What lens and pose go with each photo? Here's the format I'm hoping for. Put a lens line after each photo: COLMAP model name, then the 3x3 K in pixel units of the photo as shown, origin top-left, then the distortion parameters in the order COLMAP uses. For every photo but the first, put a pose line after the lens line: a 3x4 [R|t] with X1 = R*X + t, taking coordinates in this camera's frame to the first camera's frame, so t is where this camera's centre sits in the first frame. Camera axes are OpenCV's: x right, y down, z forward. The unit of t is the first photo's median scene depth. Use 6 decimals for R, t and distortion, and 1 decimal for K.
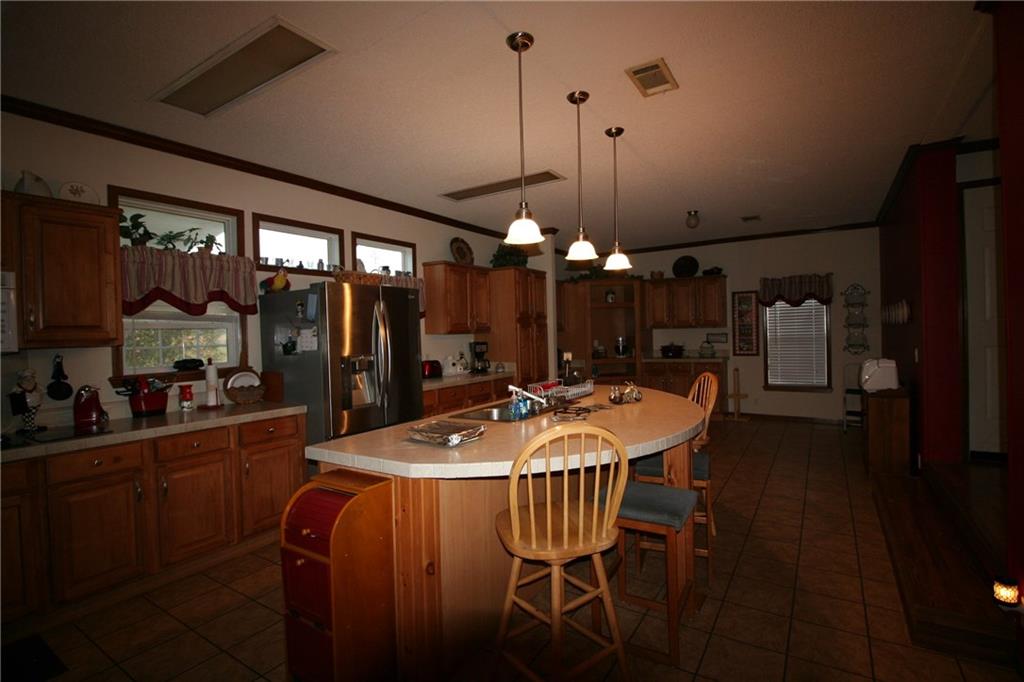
lens RADIAL K [[496.2, 0, 512.0], [0, 496.2, 341.0], [0, 0, 1]] dist [0.019851, -0.000182]
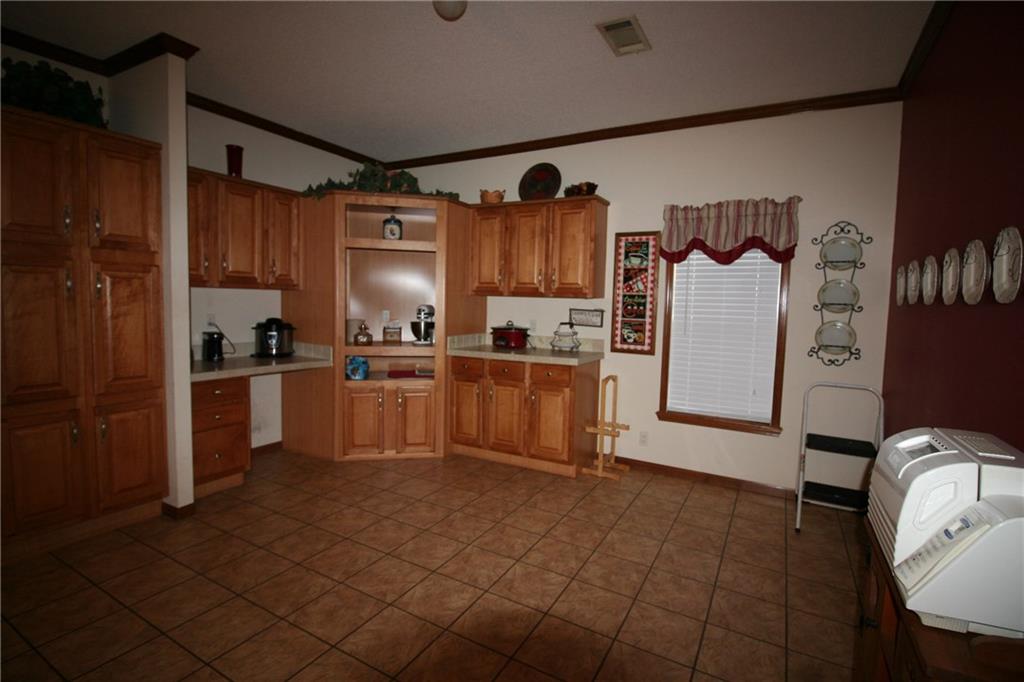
lens RADIAL K [[488.8, 0, 512.0], [0, 488.8, 341.0], [0, 0, 1]] dist [0.015030, 0.000059]
pose [[0.996424, 0.037463, 0.075731, 0.300156], [-0.043303, 0.996089, 0.077014, -0.018729], [-0.072550, -0.080018, 0.994150, 0.485629]]
